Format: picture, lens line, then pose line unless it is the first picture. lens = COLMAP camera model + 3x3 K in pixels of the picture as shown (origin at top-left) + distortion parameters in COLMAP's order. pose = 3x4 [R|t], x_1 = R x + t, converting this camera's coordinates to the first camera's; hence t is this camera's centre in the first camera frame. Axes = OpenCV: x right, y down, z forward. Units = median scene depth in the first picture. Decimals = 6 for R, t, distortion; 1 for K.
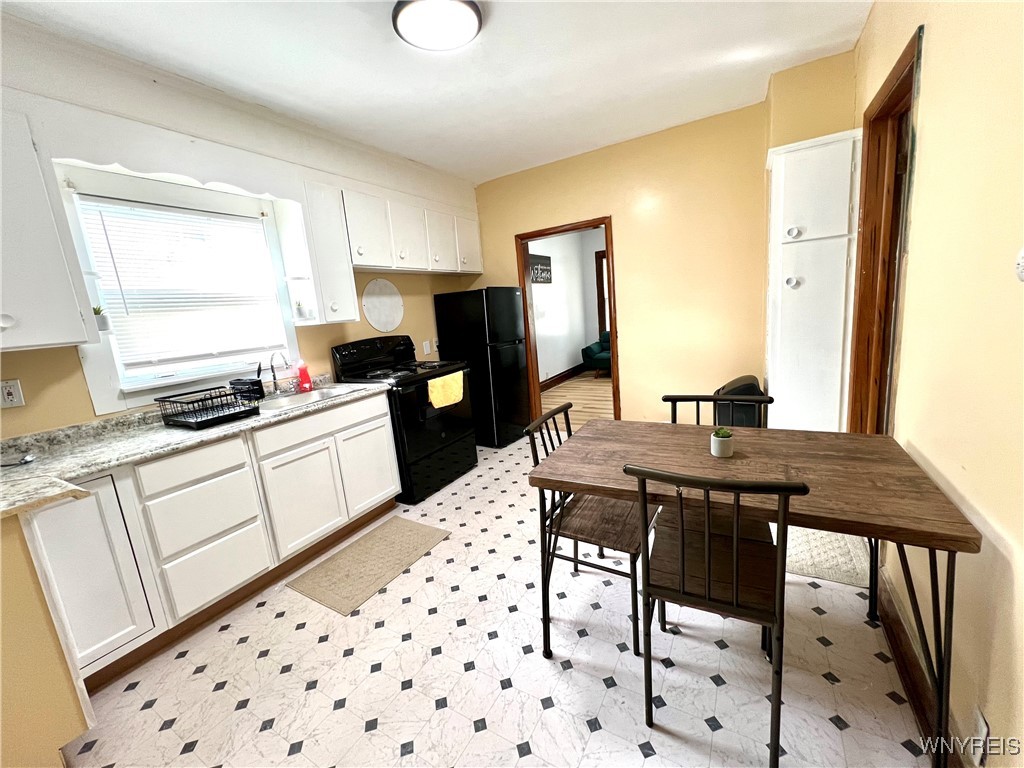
lens RADIAL K [[405.7, 0, 512.0], [0, 405.7, 384.0], [0, 0, 1]] dist [-0.001030, -0.000115]
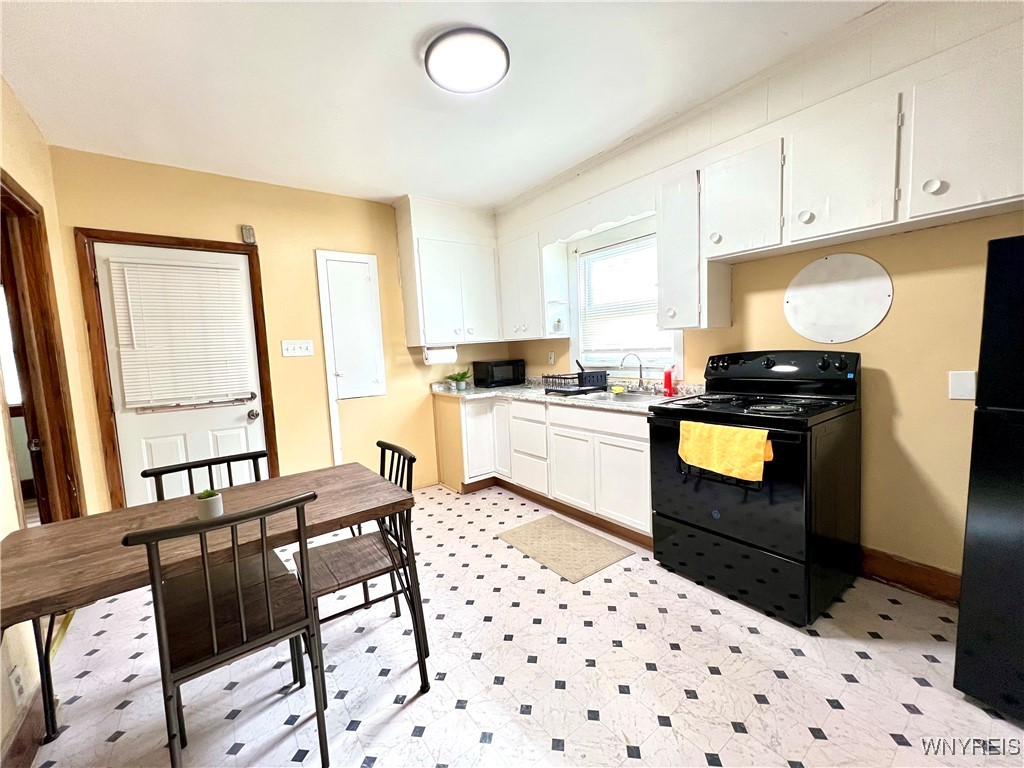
lens RADIAL K [[405.7, 0, 512.0], [0, 405.7, 384.0], [0, 0, 1]] dist [-0.001030, -0.000115]
pose [[-0.376869, 0.189462, -0.906683, 0.633884], [-0.089823, 0.966769, 0.239353, -0.252879], [0.921901, 0.171646, -0.347327, 1.158165]]
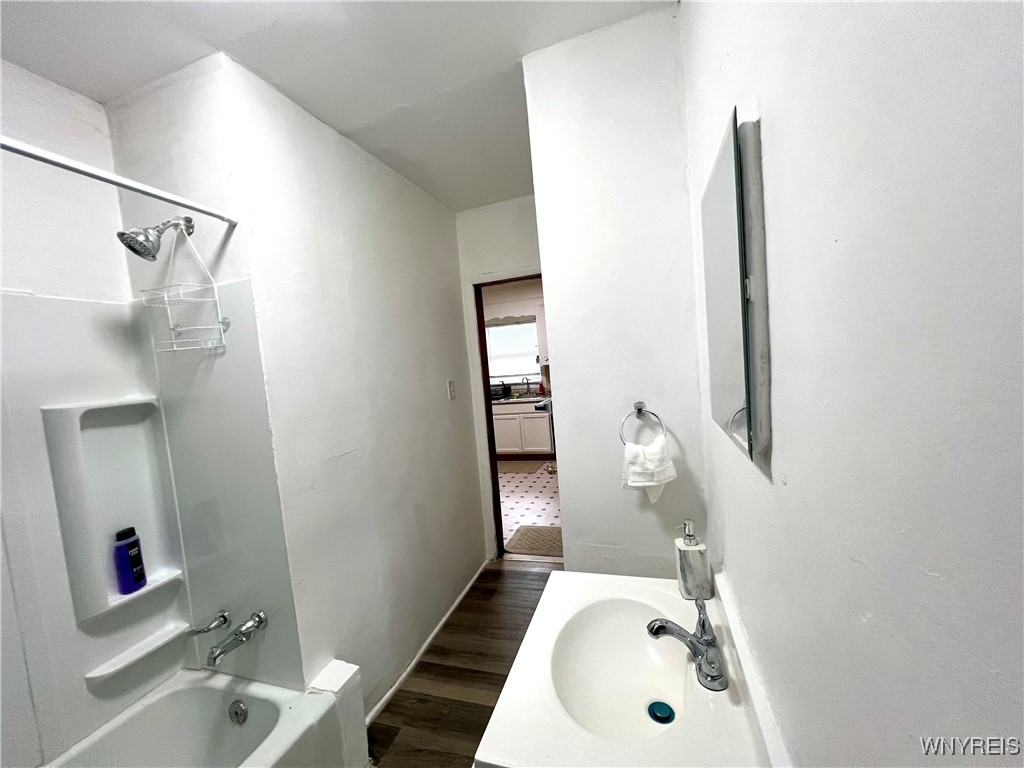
lens RADIAL K [[405.7, 0, 512.0], [0, 405.7, 384.0], [0, 0, 1]] dist [-0.001030, -0.000115]
pose [[0.228293, 0.137472, -0.963838, 1.851157], [-0.110126, 0.987274, 0.114730, -0.324724], [0.967344, 0.079952, 0.240527, 0.370746]]
